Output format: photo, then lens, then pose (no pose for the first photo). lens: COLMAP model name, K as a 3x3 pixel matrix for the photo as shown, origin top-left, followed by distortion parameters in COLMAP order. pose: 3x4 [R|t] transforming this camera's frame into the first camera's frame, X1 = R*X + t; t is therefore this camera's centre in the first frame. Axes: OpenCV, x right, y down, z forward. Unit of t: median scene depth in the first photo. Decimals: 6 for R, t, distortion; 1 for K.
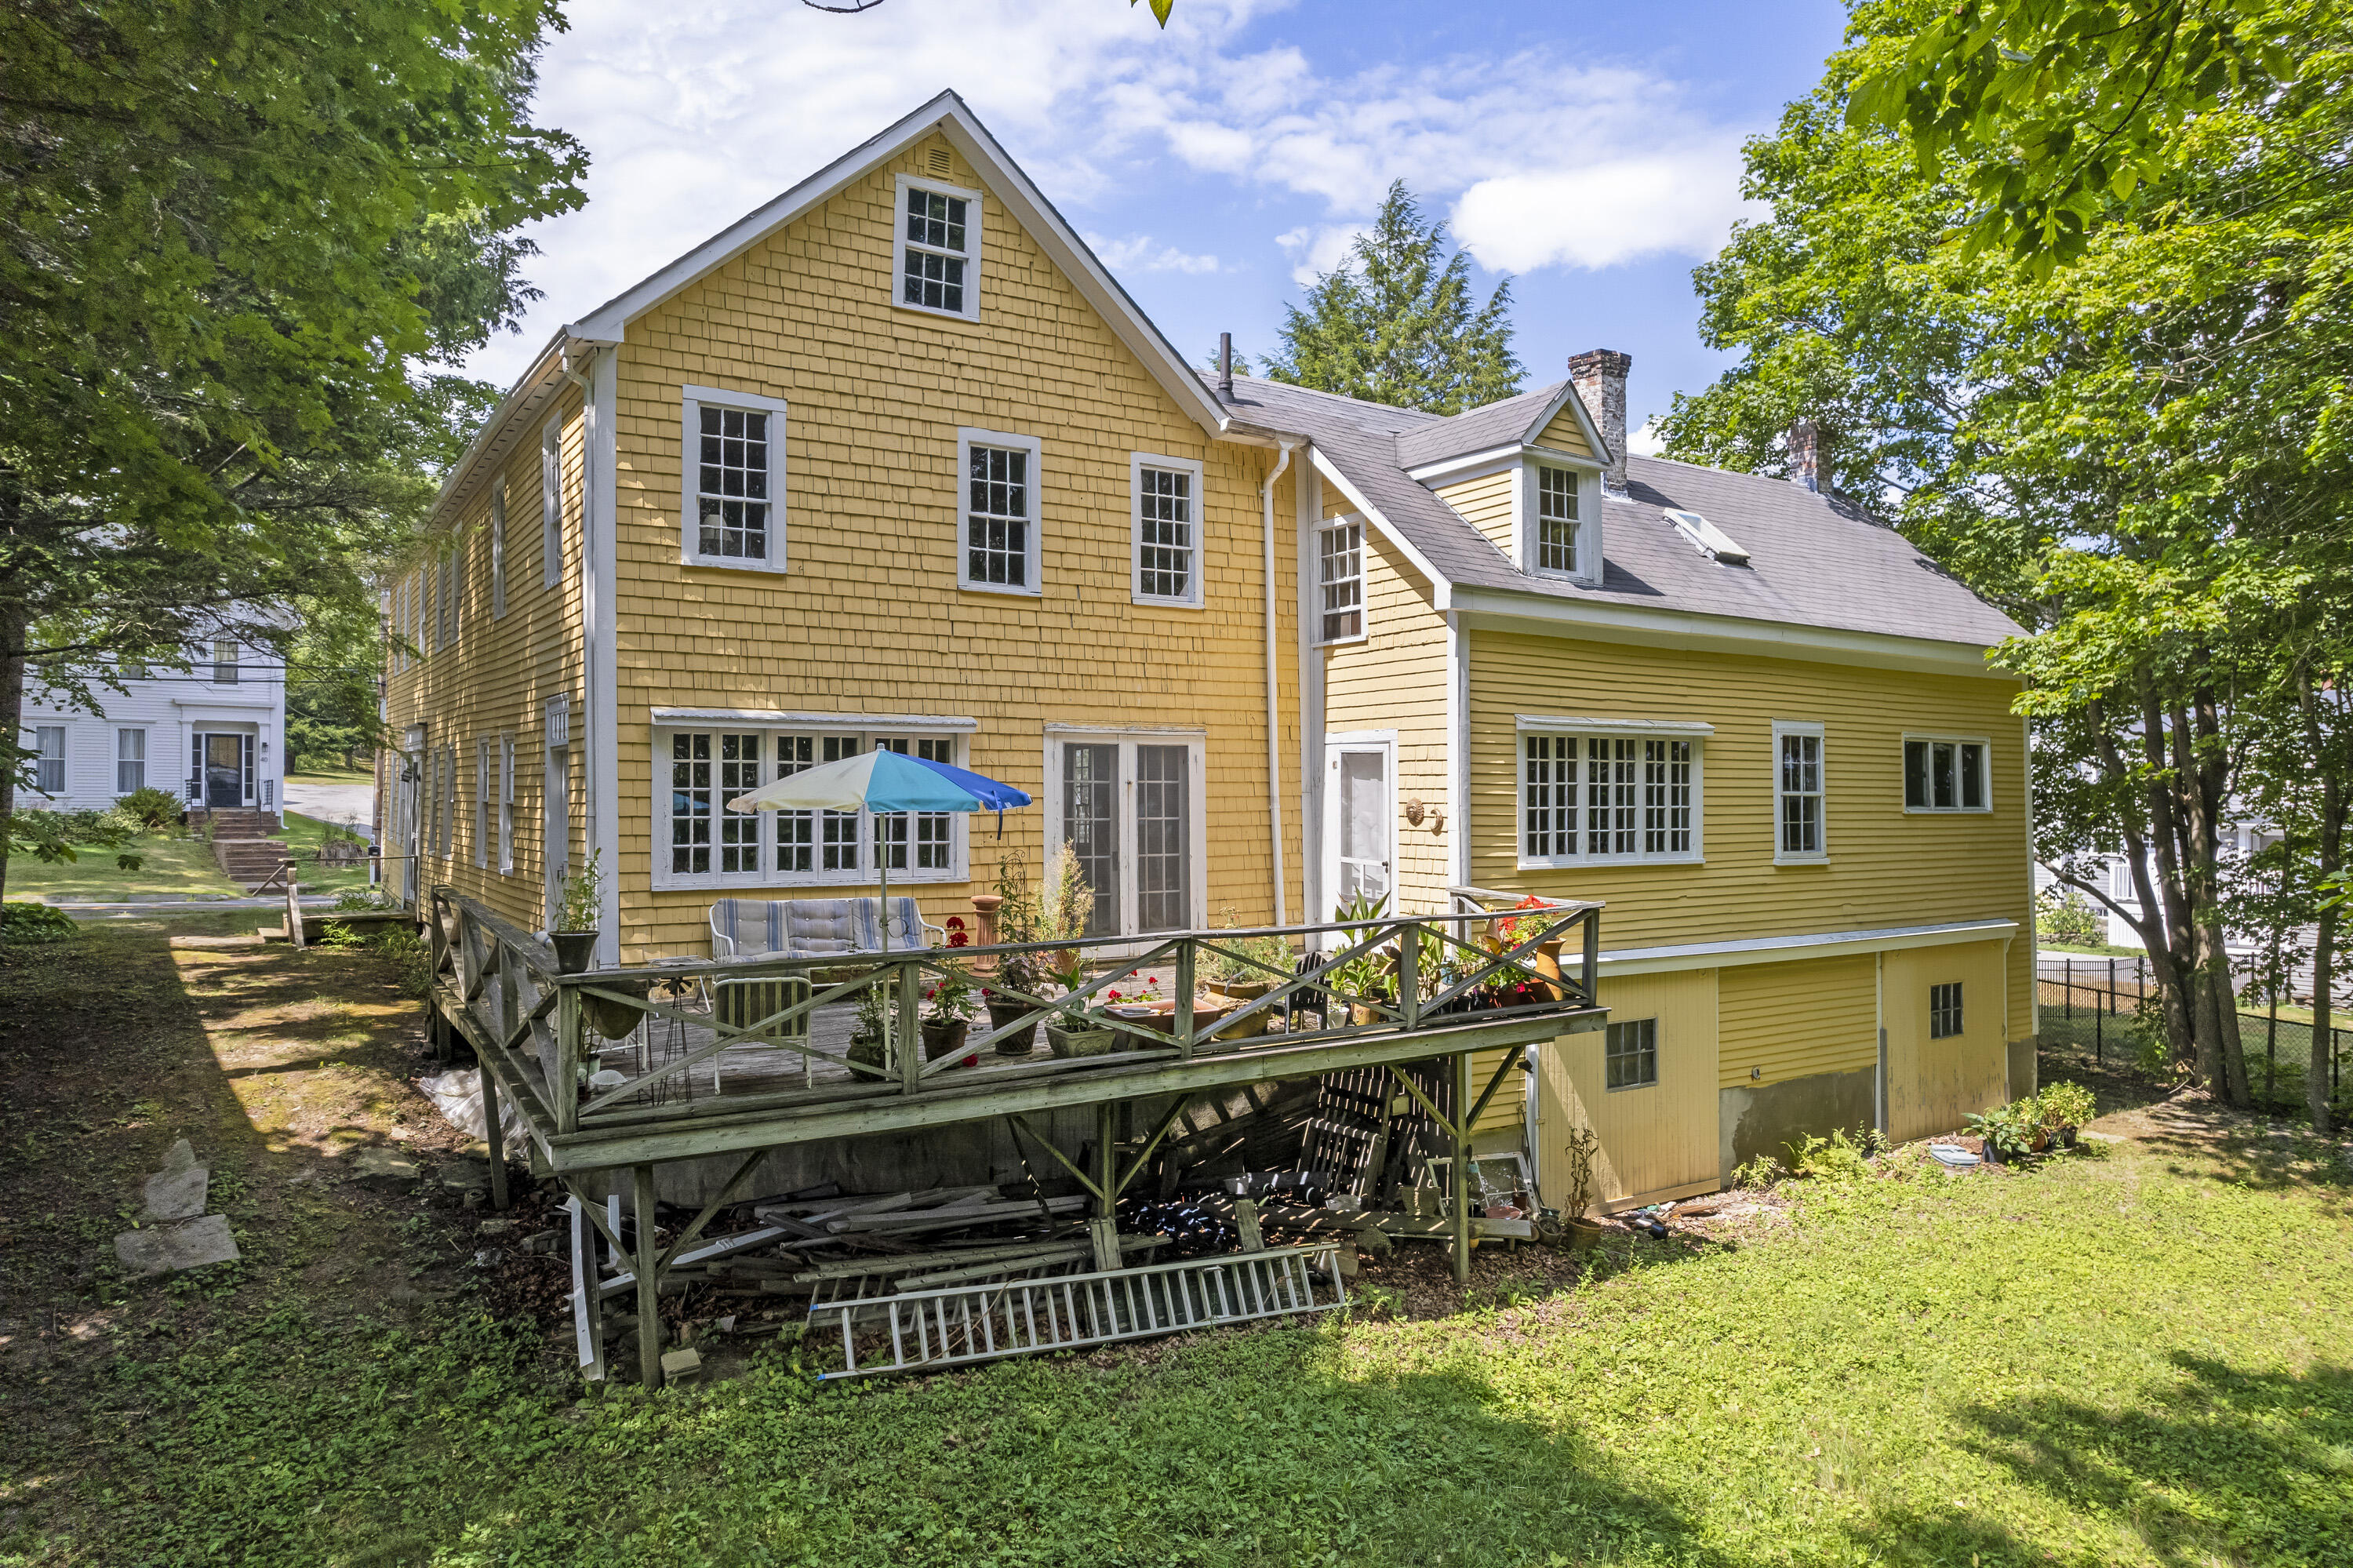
lens RADIAL K [[1530.5, 0, 1176.5], [0, 1530.5, 784.0], [0, 0, 1]] dist [-0.075360, 0.068581]
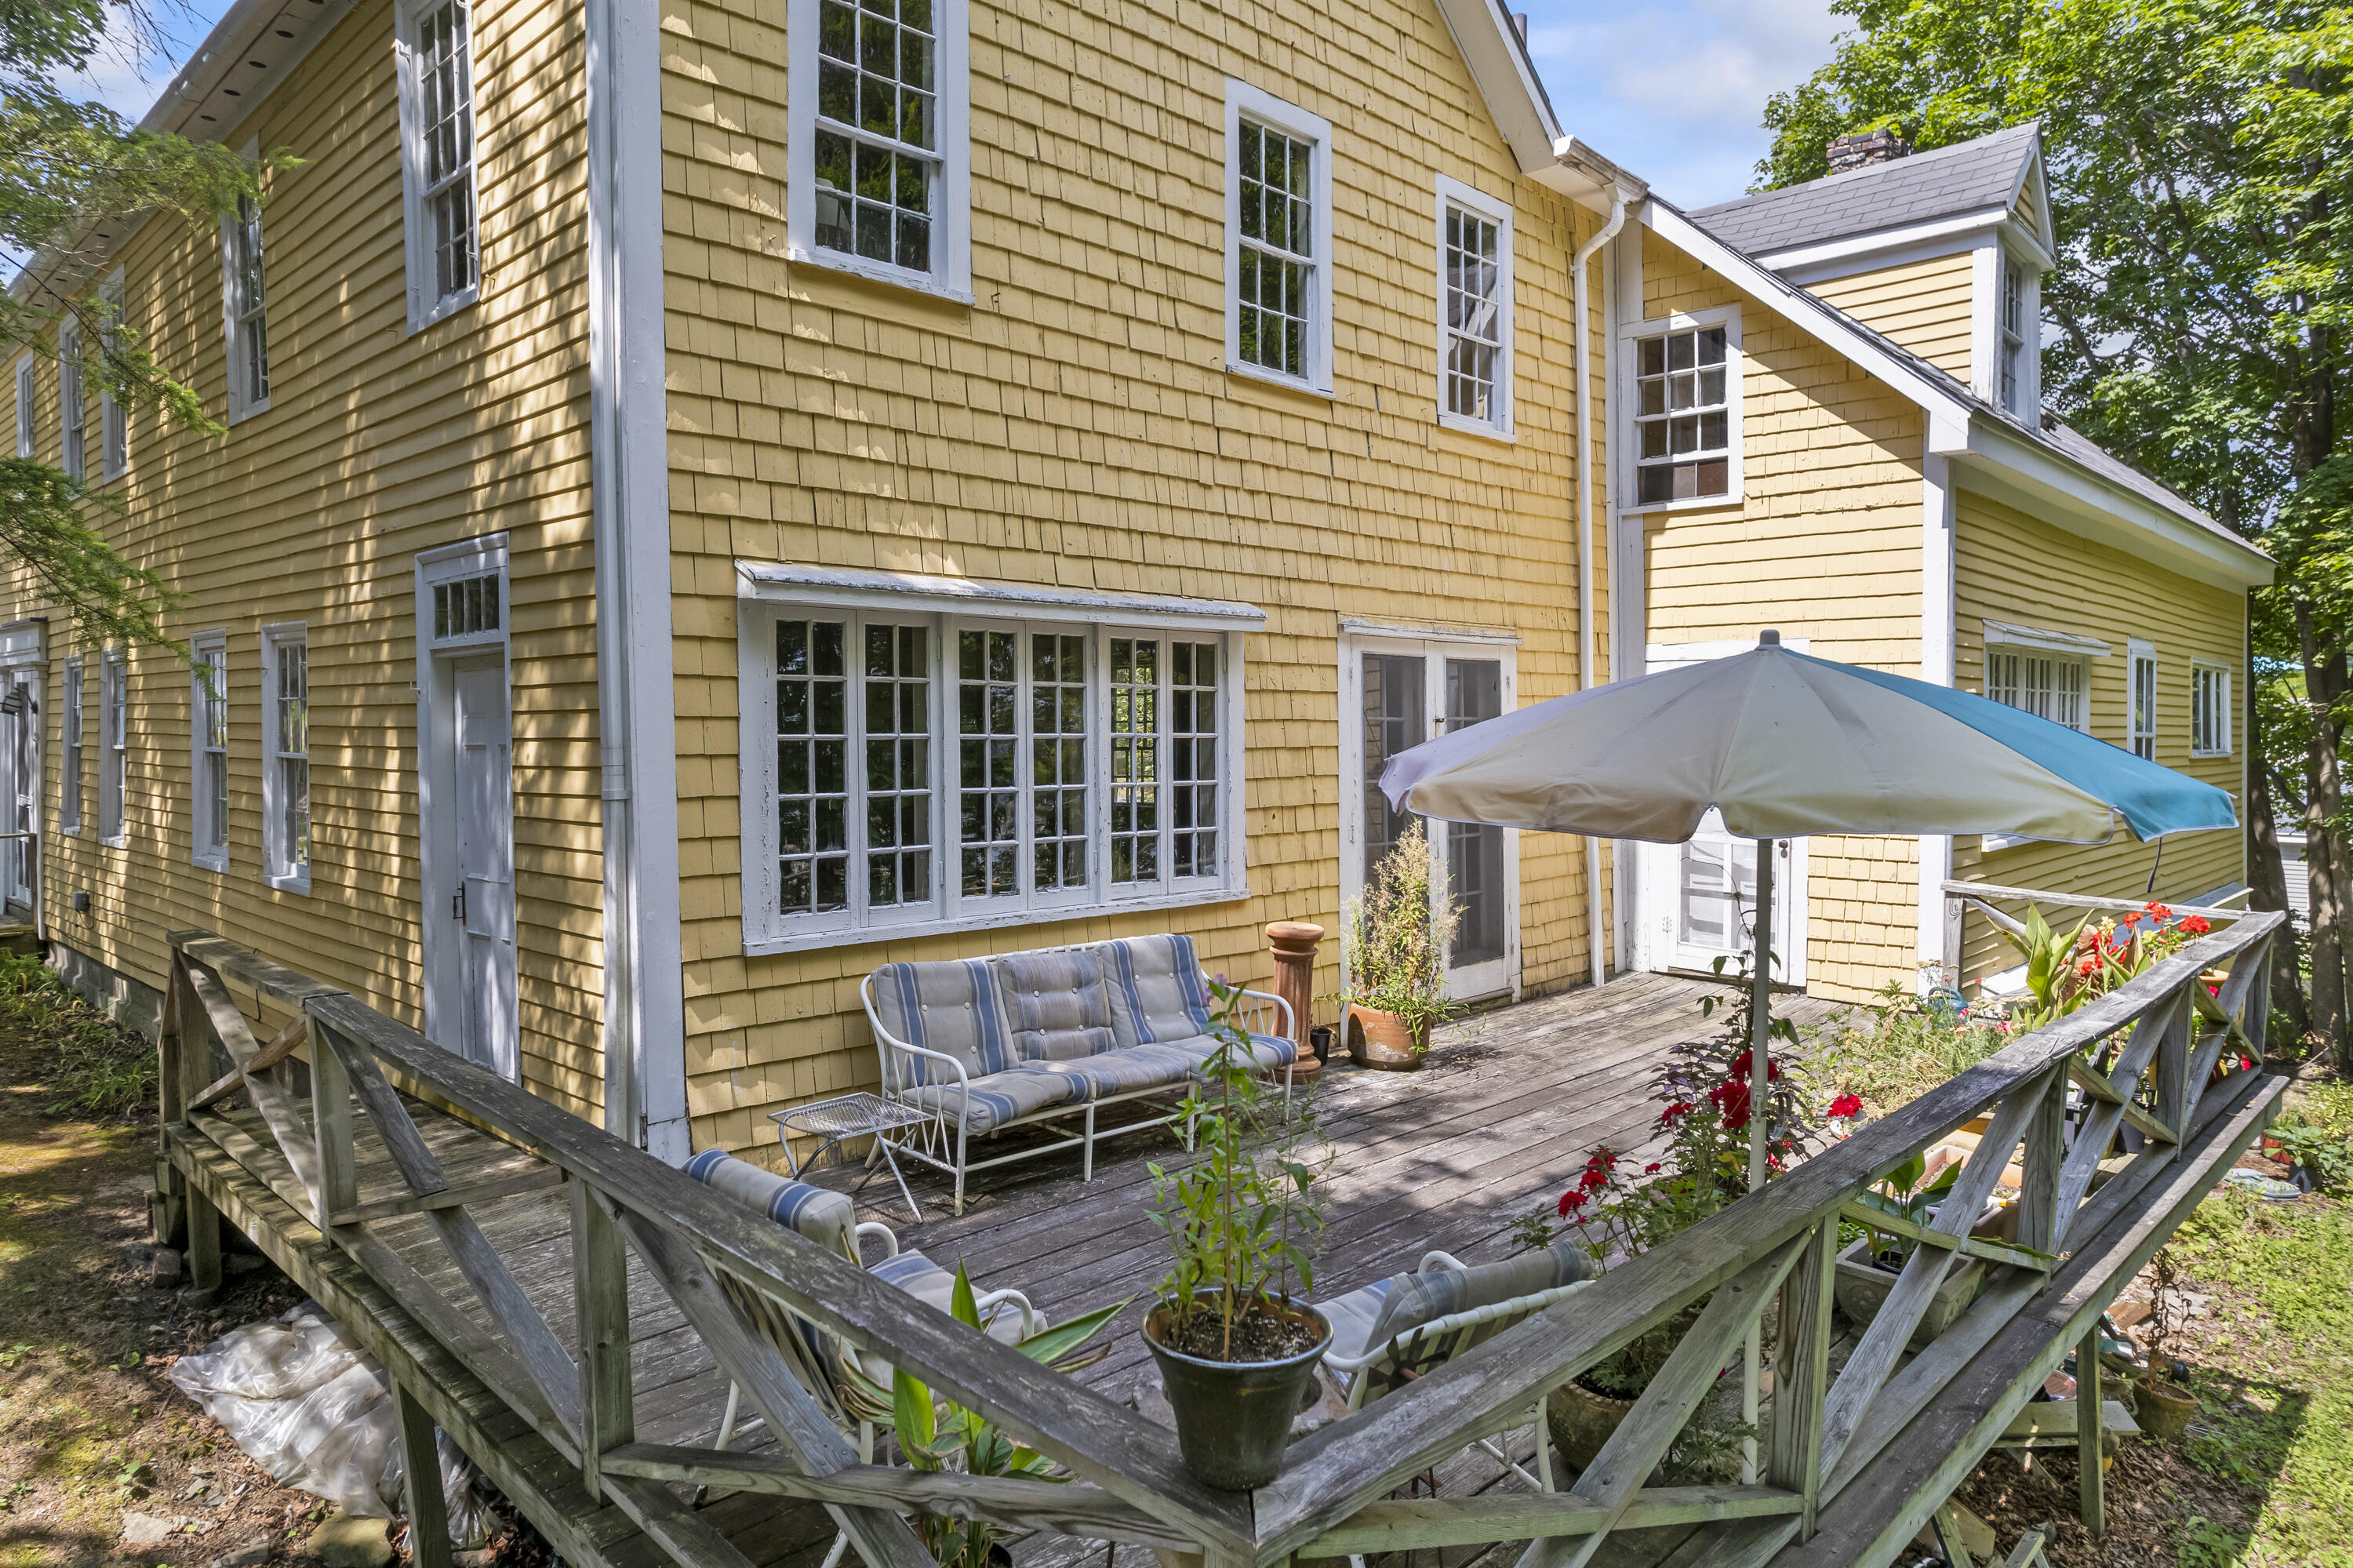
lens RADIAL K [[1518.3, 0, 1176.5], [0, 1518.3, 784.0], [0, 0, 1]] dist [-0.071388, 0.070066]
pose [[0.974514, -0.009022, 0.224143, -0.276612], [-0.001755, 0.998854, 0.047839, -0.004185], [-0.224318, -0.047013, 0.973381, 0.449871]]
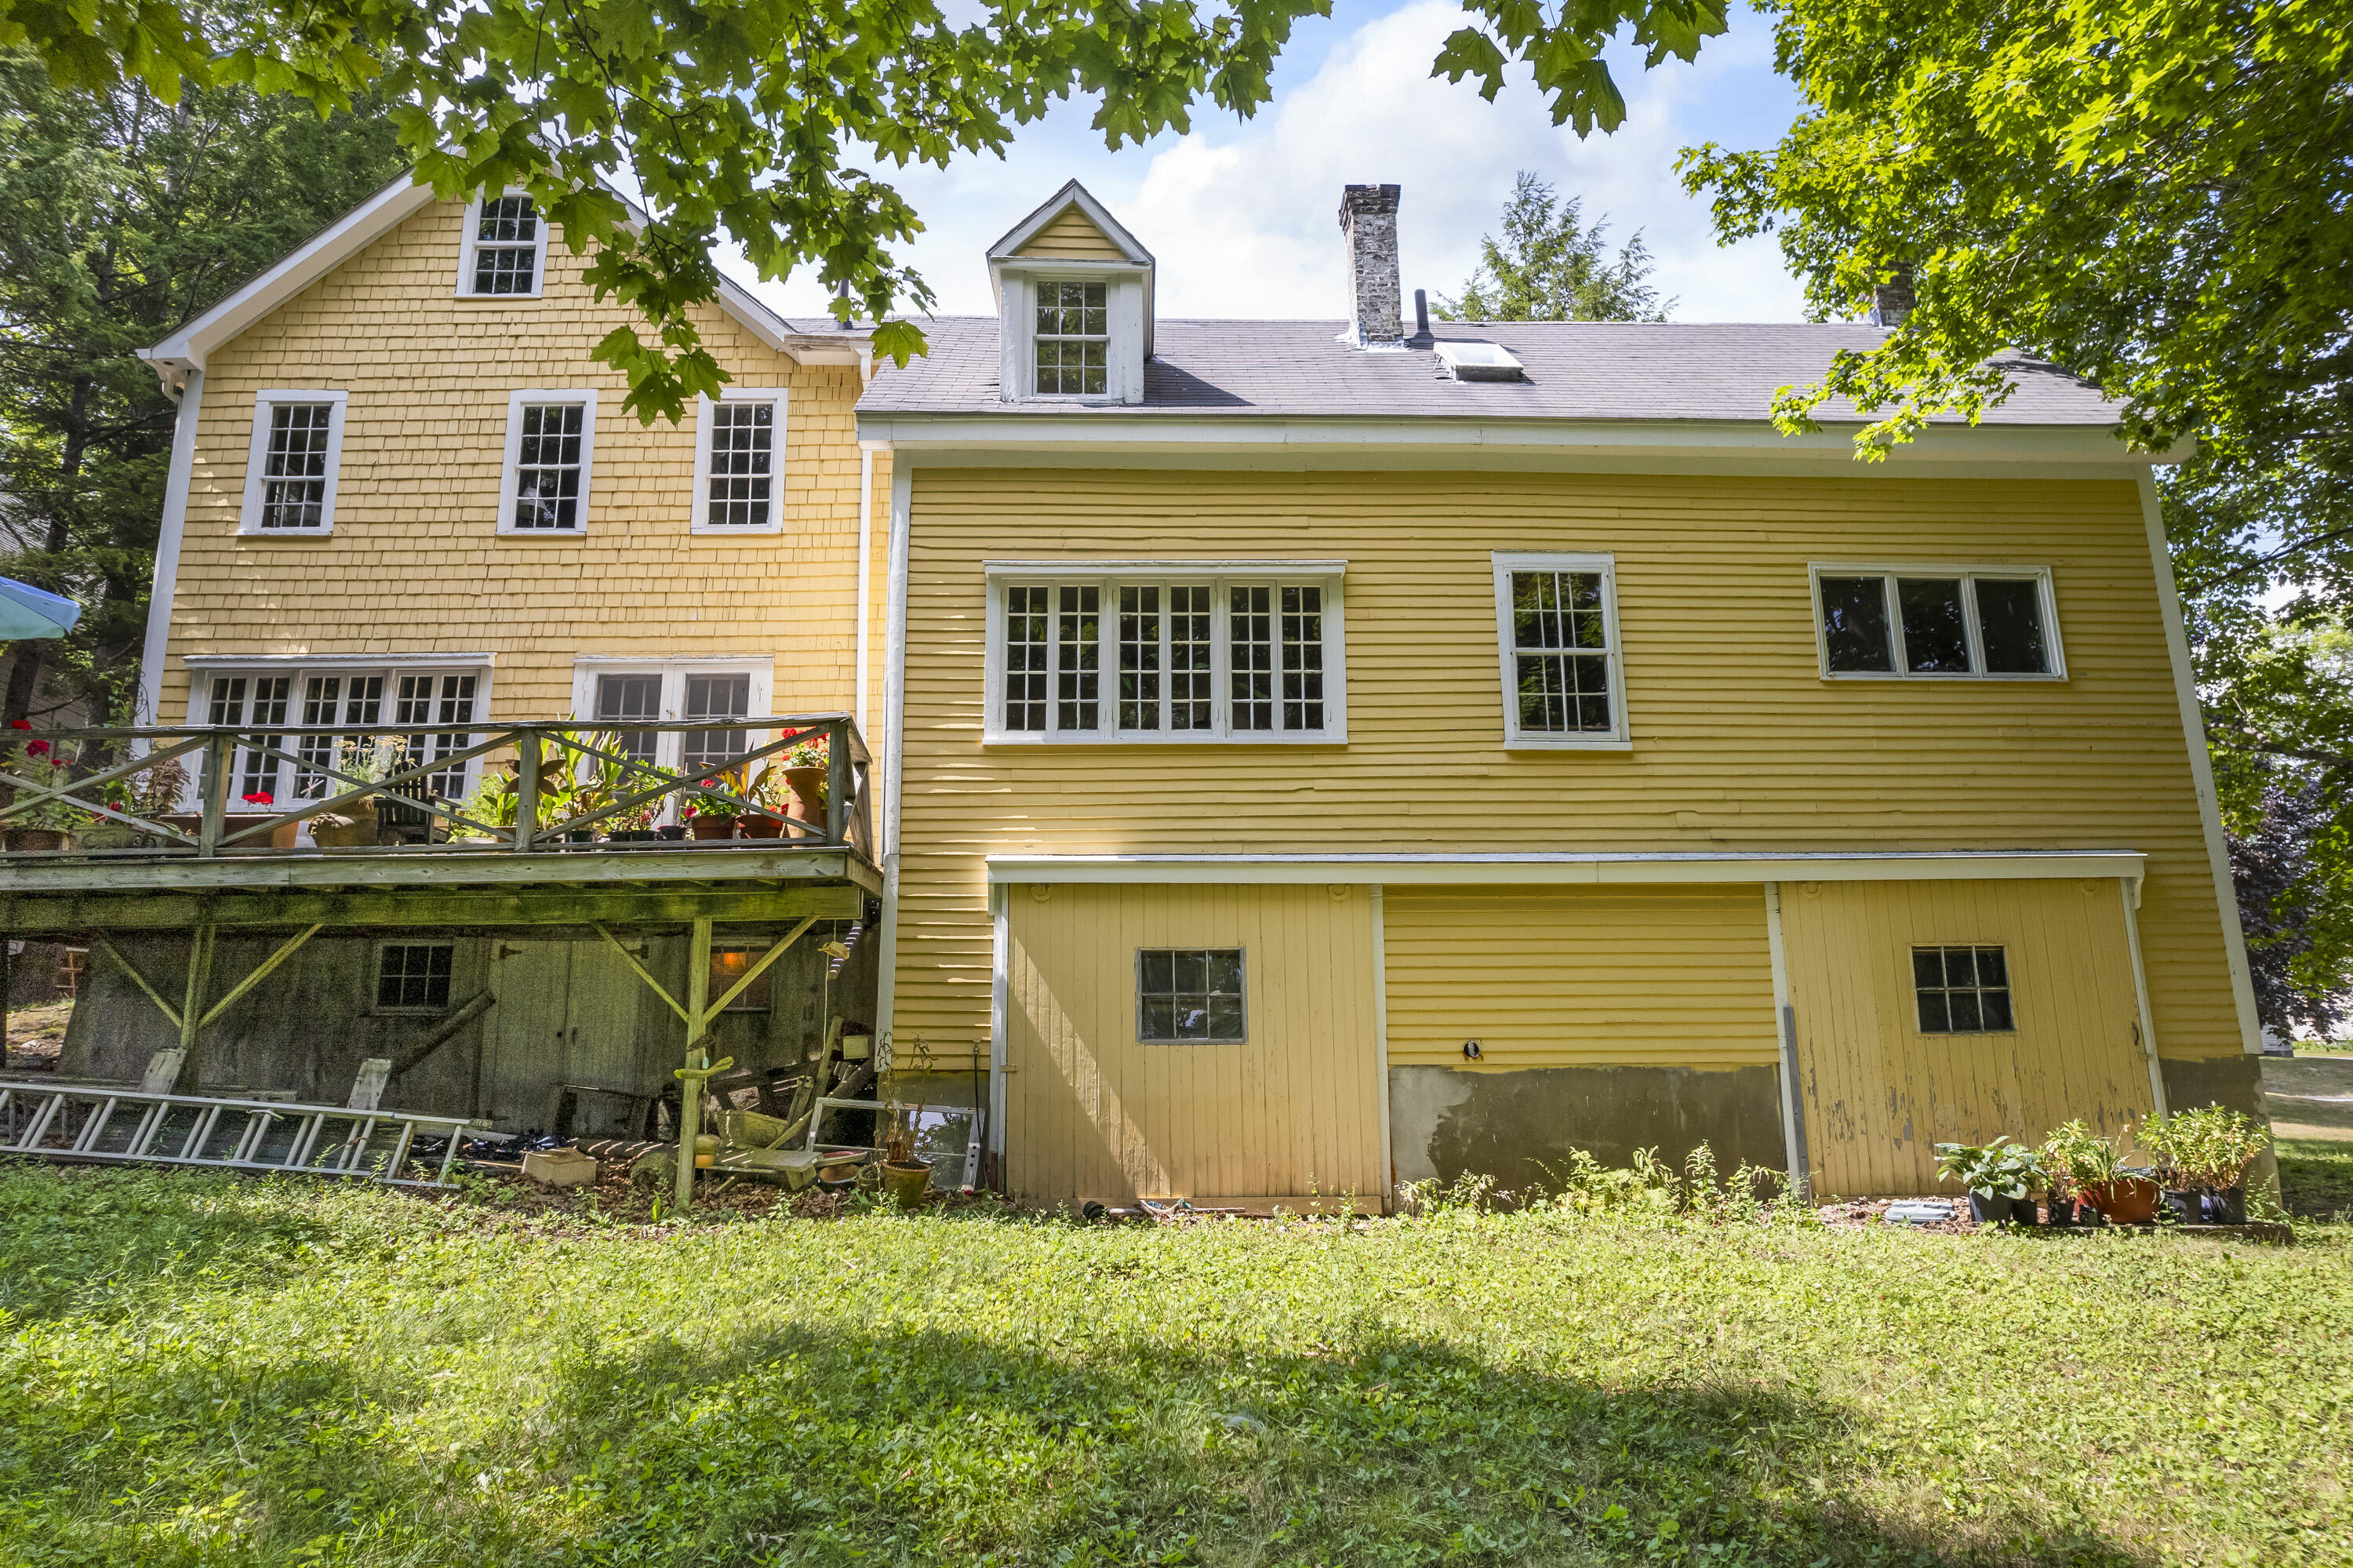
lens RADIAL K [[1530.5, 0, 1176.5], [0, 1530.5, 784.0], [0, 0, 1]] dist [-0.075360, 0.068581]
pose [[0.851467, -0.117679, -0.511034, 0.733671], [0.015713, 0.979784, -0.199440, 0.242896], [0.524173, 0.161787, 0.836103, 0.398701]]
